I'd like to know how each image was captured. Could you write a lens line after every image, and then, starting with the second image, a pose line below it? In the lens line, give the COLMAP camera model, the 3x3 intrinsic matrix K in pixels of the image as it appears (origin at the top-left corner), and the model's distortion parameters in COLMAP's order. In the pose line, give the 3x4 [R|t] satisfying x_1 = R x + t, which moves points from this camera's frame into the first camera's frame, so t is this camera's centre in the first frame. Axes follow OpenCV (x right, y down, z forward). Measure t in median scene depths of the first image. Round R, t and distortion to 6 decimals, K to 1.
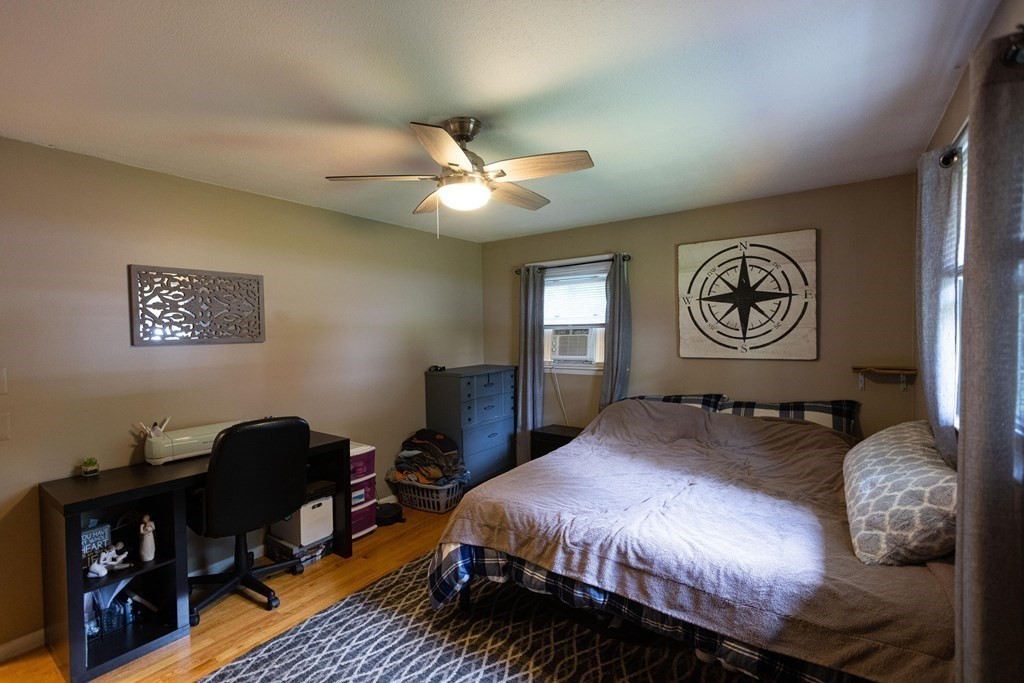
lens RADIAL K [[455.4, 0, 506.6], [0, 455.4, 340.3], [0, 0, 1]] dist [-0.001053, 0.000206]
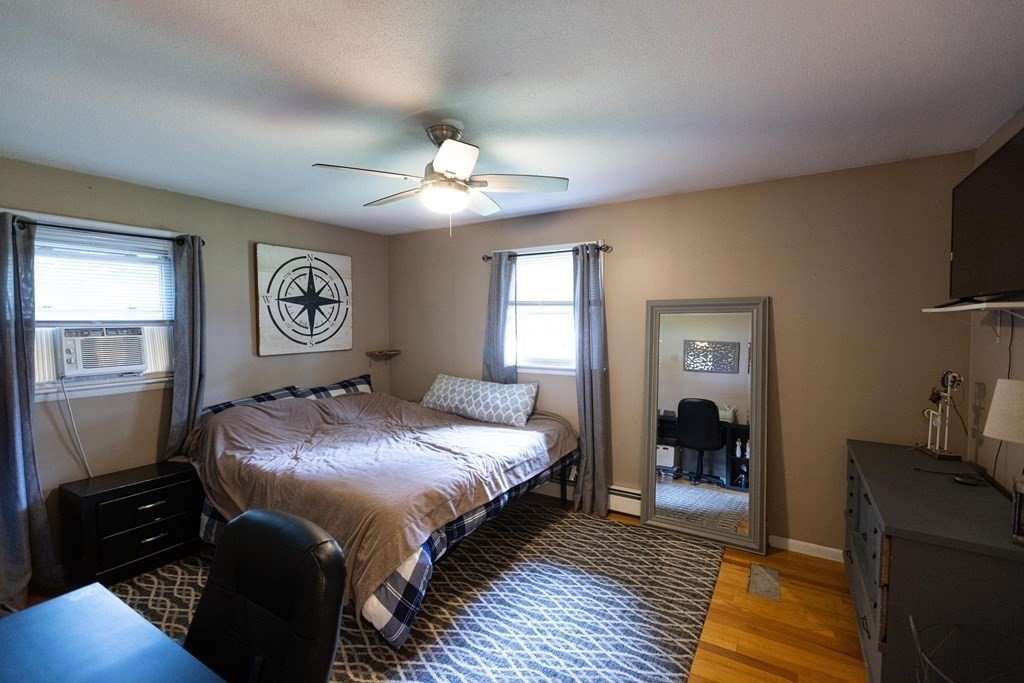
lens RADIAL K [[455.4, 0, 506.6], [0, 455.4, 340.3], [0, 0, 1]] dist [-0.001053, 0.000206]
pose [[-0.074426, -0.026608, 0.996871, -0.721536], [0.029593, 0.999145, 0.028878, -0.010492], [-0.996787, 0.031650, -0.073575, 0.589018]]
